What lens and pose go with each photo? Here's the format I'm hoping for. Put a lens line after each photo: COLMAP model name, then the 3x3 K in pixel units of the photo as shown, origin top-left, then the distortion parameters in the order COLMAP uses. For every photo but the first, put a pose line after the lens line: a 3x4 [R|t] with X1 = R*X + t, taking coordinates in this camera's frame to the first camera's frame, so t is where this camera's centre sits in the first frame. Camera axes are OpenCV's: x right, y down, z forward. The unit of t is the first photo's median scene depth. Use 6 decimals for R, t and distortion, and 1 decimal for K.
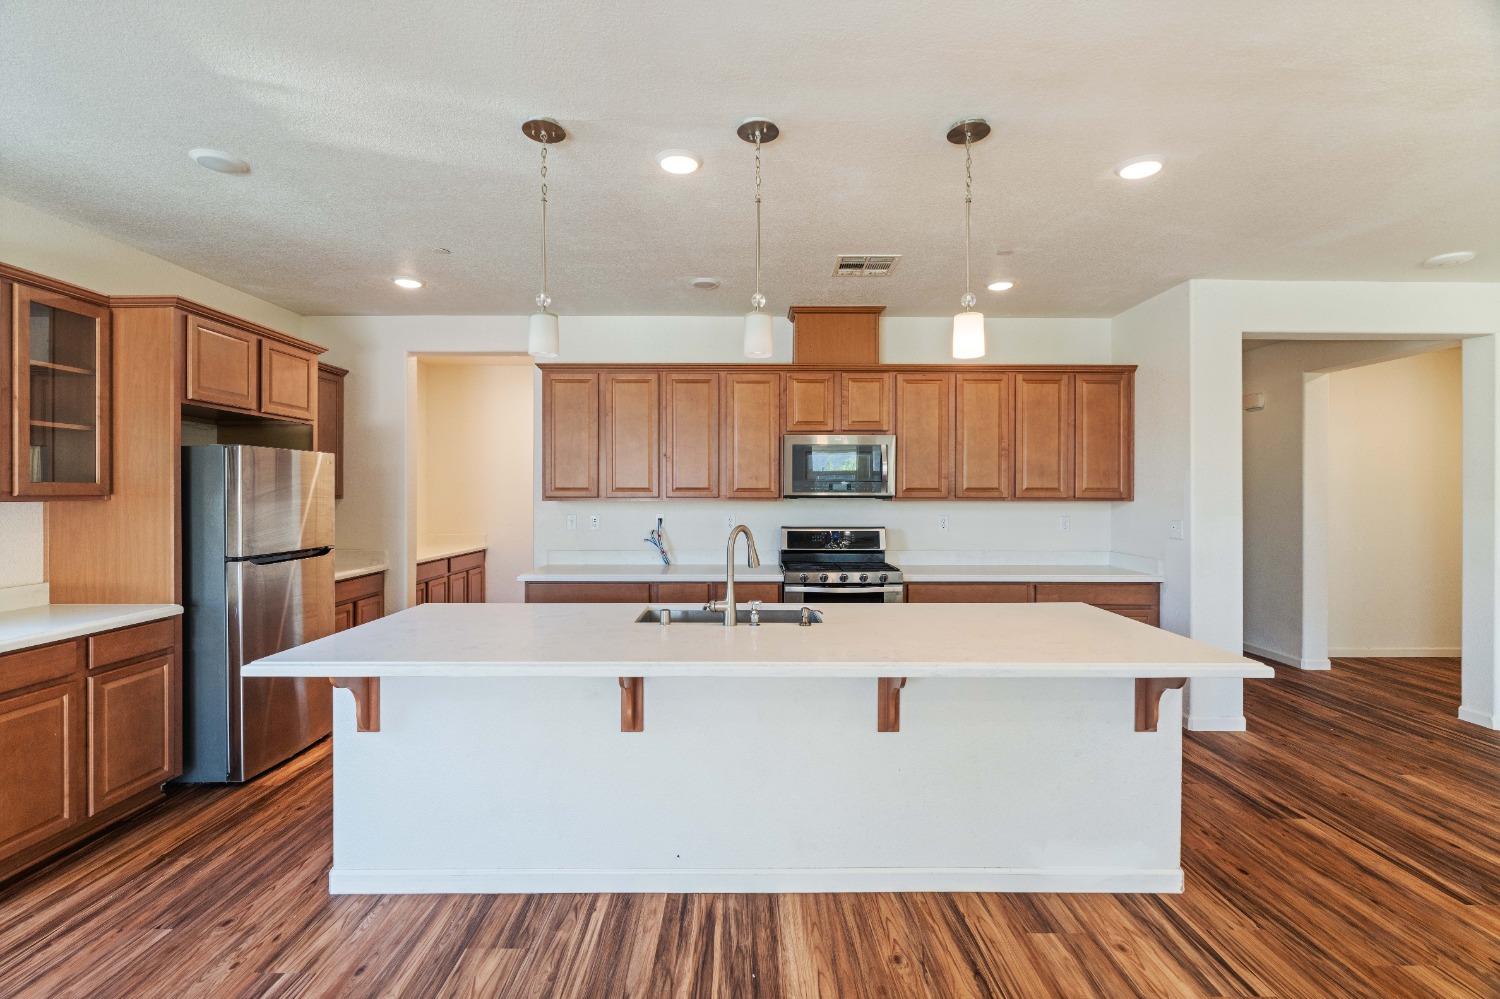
lens RADIAL K [[682.4, 0, 753.2], [0, 682.4, 495.5], [0, 0, 1]] dist [-0.014822, 0.005195]
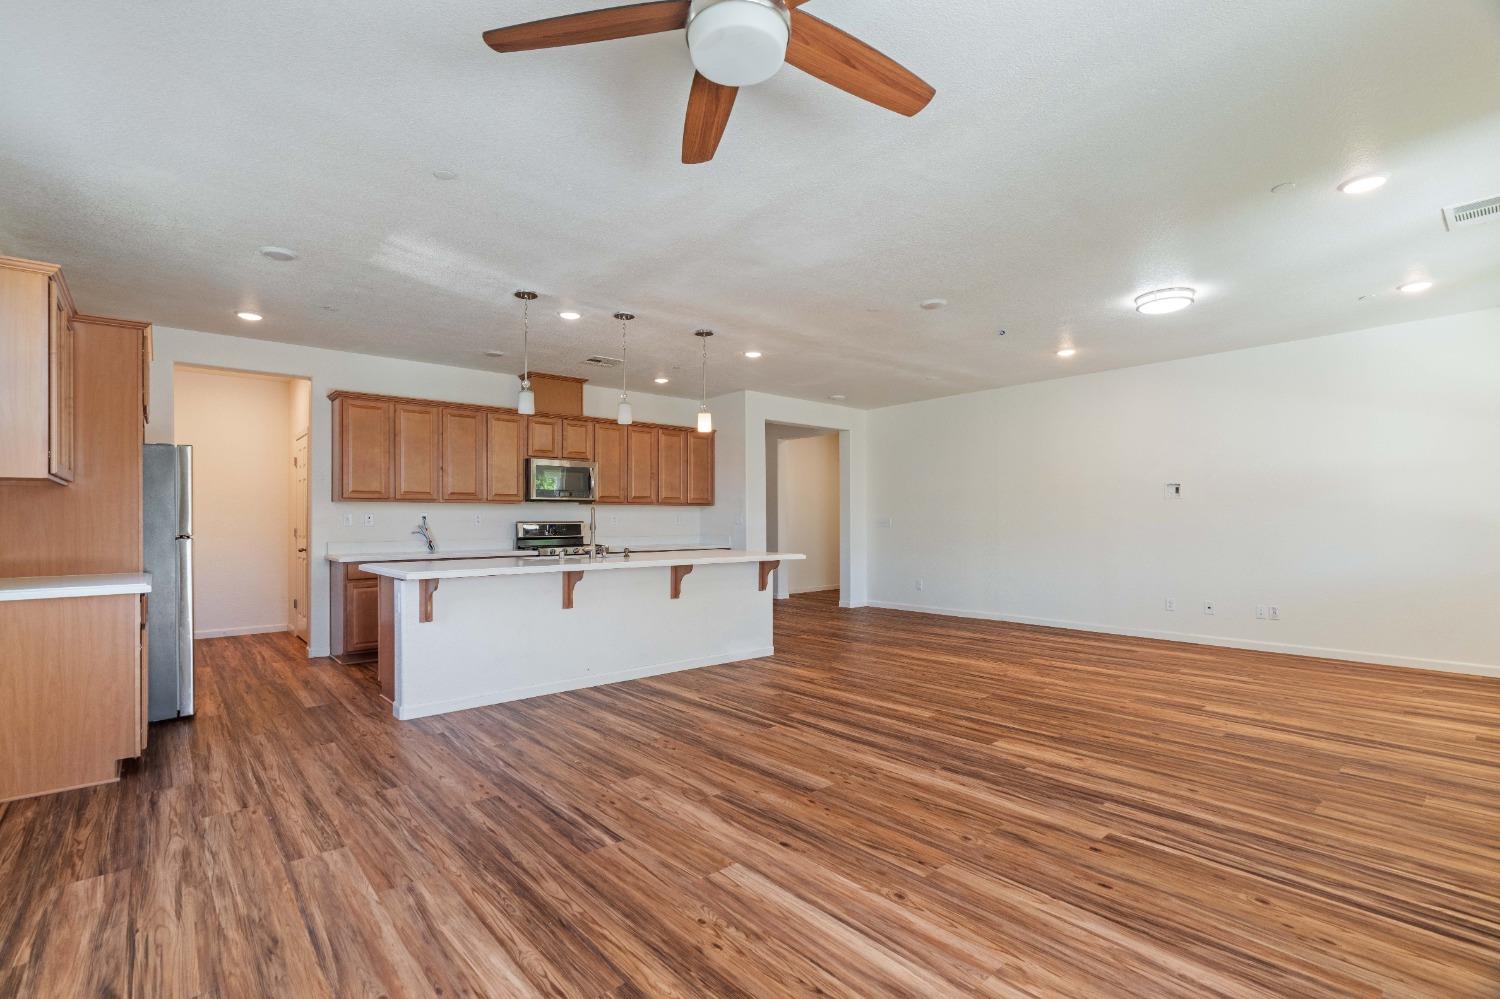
lens RADIAL K [[682.4, 0, 751.8], [0, 682.4, 518.5], [0, 0, 1]] dist [-0.014822, 0.005195]
pose [[0.759137, -0.003862, 0.650920, -0.692621], [0.006317, 0.999979, -0.001434, 0.059716], [-0.650901, 0.005201, 0.759145, -0.557026]]
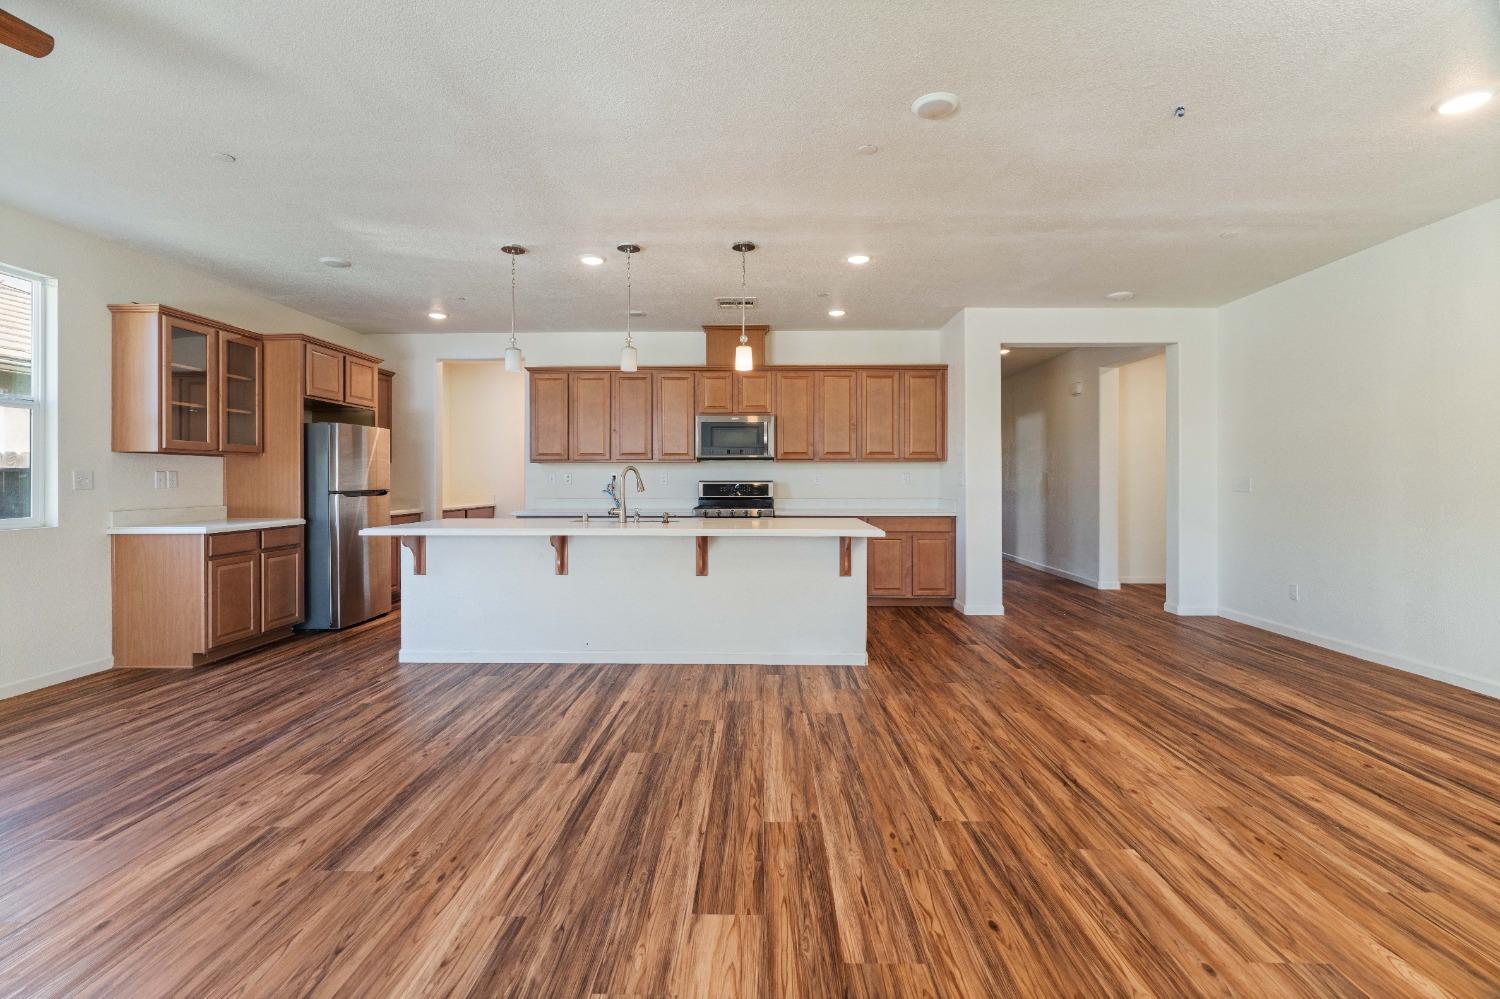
lens RADIAL K [[682.4, 0, 756.0], [0, 682.4, 477.5], [0, 0, 1]] dist [-0.014822, 0.005195]
pose [[0.999723, -0.003776, -0.023233, 0.255471], [0.003623, 0.999971, -0.006625, 0.063952], [0.023258, 0.006539, 0.999708, -0.541197]]
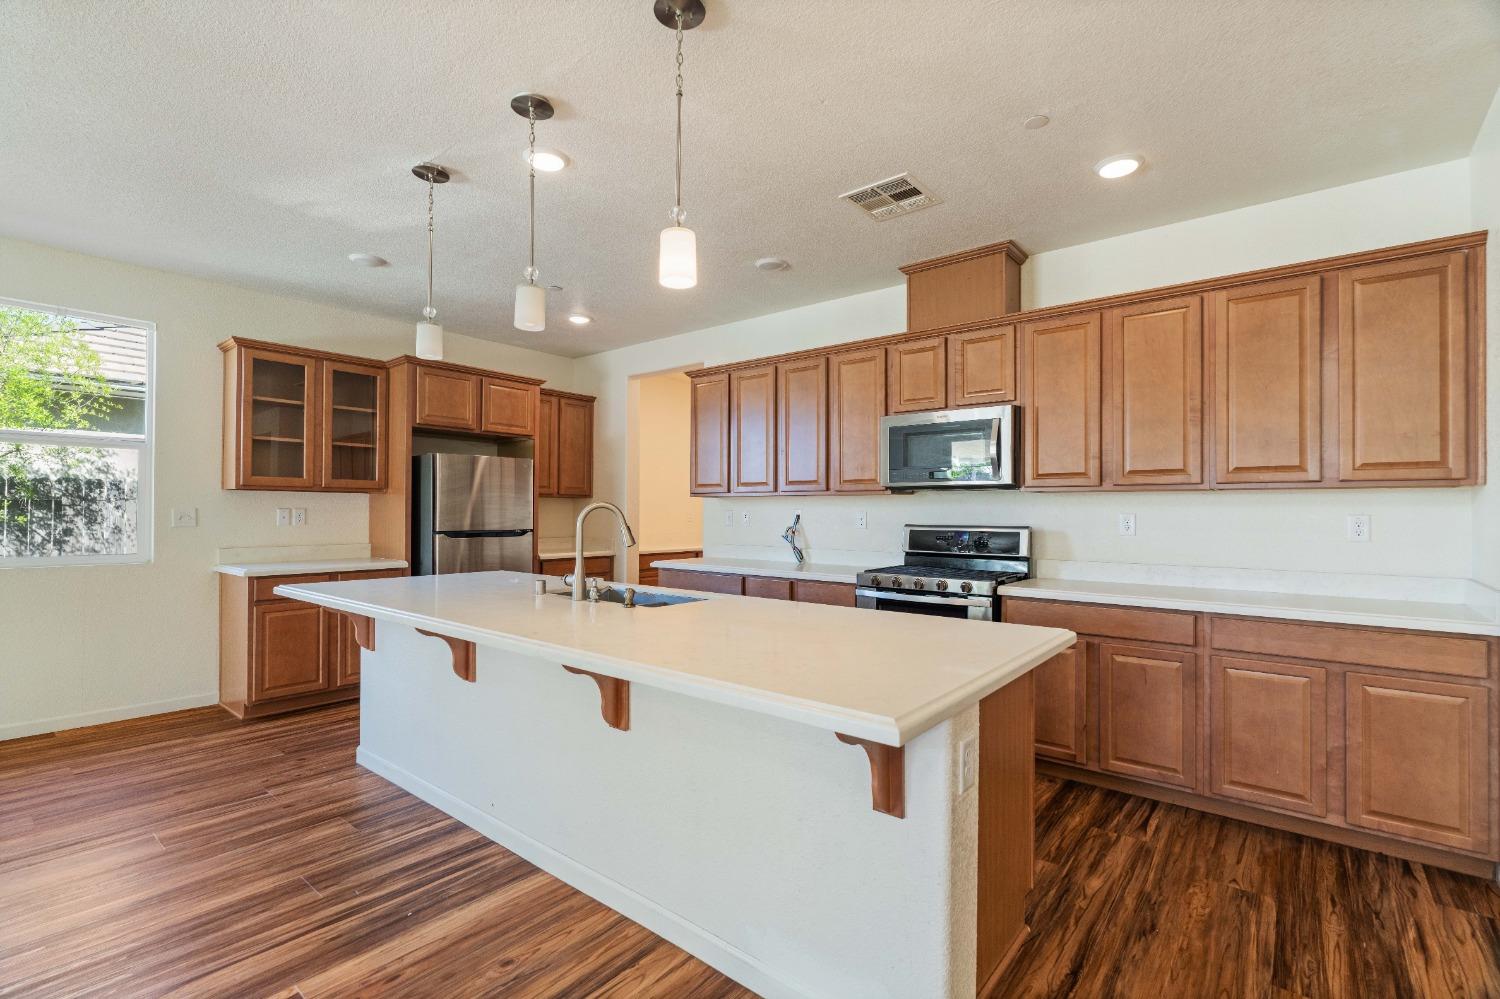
lens RADIAL K [[682.4, 0, 749.2], [0, 682.4, 506.7], [0, 0, 1]] dist [-0.014822, 0.005195]
pose [[0.770064, -0.002404, -0.637962, 0.584695], [-0.006132, 0.999919, -0.011170, 0.045022], [0.637937, 0.012514, 0.769987, 0.279682]]
